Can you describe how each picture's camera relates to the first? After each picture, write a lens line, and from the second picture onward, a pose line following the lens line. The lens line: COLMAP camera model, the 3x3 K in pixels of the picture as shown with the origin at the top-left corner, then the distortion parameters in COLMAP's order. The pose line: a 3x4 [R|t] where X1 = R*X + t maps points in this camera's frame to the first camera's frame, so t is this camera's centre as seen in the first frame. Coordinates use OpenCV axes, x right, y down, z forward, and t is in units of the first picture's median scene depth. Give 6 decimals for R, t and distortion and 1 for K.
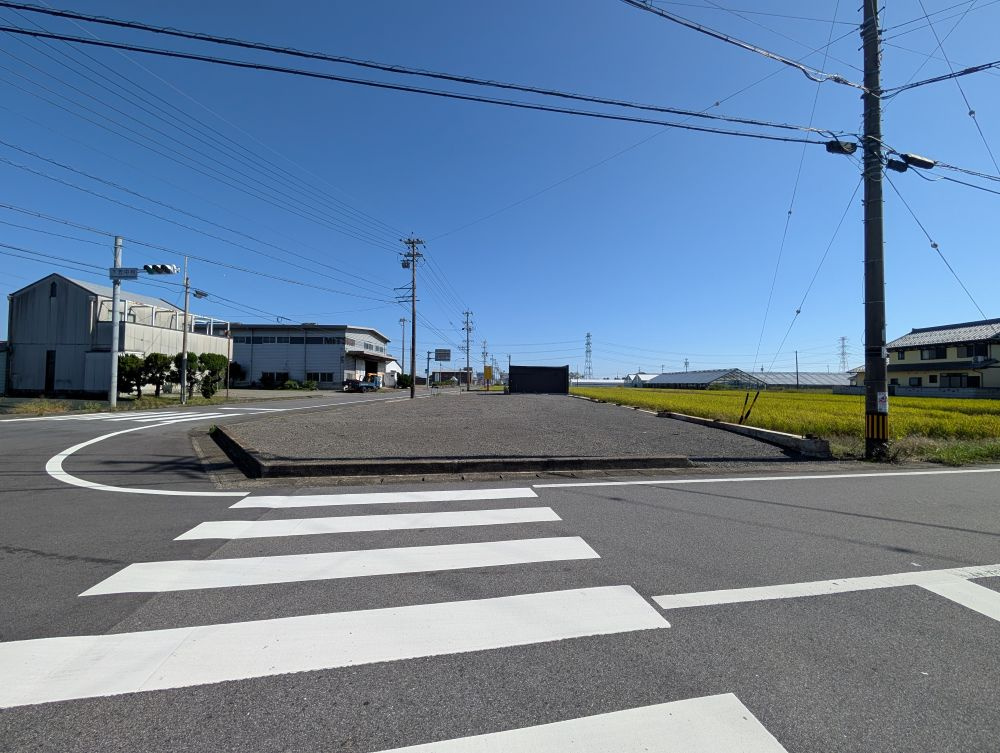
lens RADIAL K [[379.5, 0, 503.8], [0, 379.5, 372.6], [0, 0, 1]] dist [-0.000599, 0.000059]
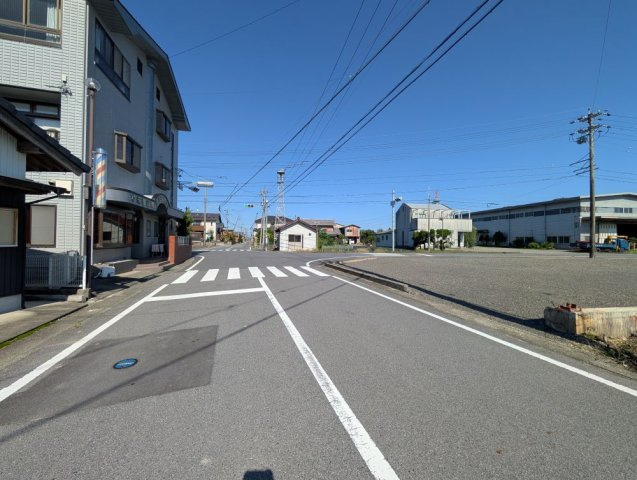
lens RADIAL K [[241.7, 0, 320.2], [0, 241.7, 237.4], [0, 0, 1]] dist [-0.000599, 0.000059]
pose [[0.143570, -0.020999, -0.989417, 0.220529], [0.019430, 0.999642, -0.018397, 0.003393], [0.989449, -0.016583, 0.143926, 0.071385]]
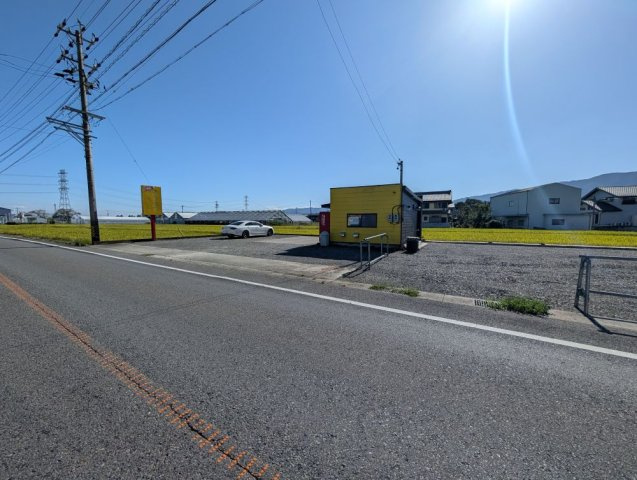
lens RADIAL K [[241.7, 0, 321.1], [0, 241.7, 237.0], [0, 0, 1]] dist [-0.000599, 0.000059]
pose [[0.472605, -0.064086, 0.878941, -0.245317], [-0.023432, 0.996086, 0.085227, 0.017143], [-0.880963, -0.060874, 0.469254, 0.806705]]
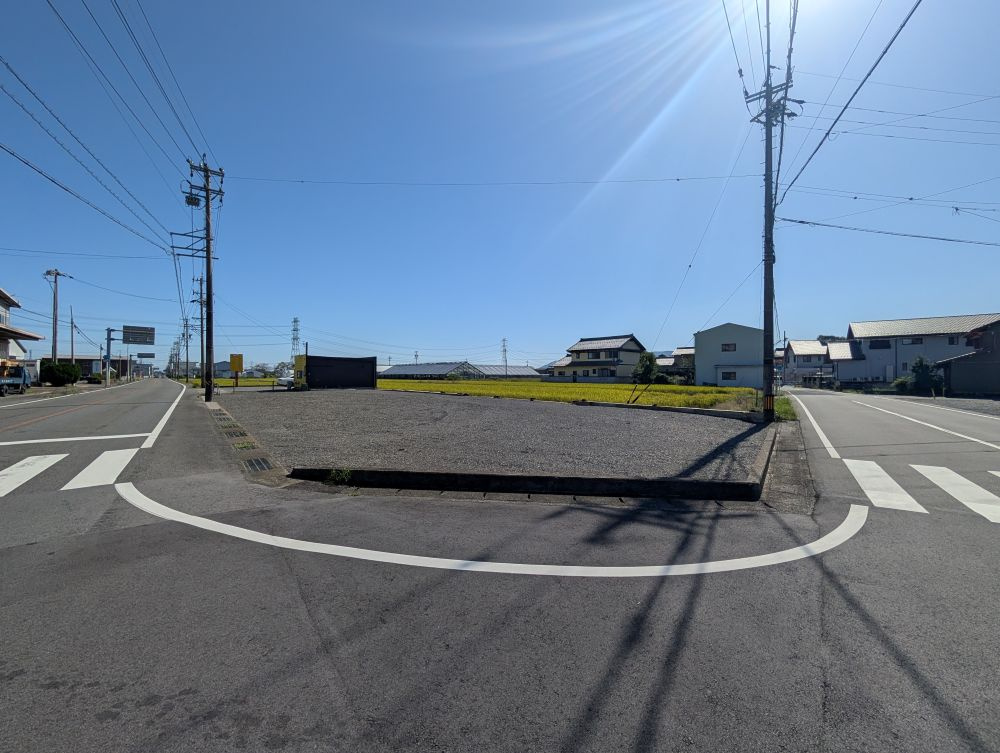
lens RADIAL K [[379.5, 0, 503.8], [0, 379.5, 373.0], [0, 0, 1]] dist [-0.000599, 0.000059]
pose [[0.736187, -0.003313, 0.676770, -0.194258], [-0.014609, 0.999677, 0.020786, -0.003053], [-0.676621, -0.025189, 0.735901, 0.086670]]
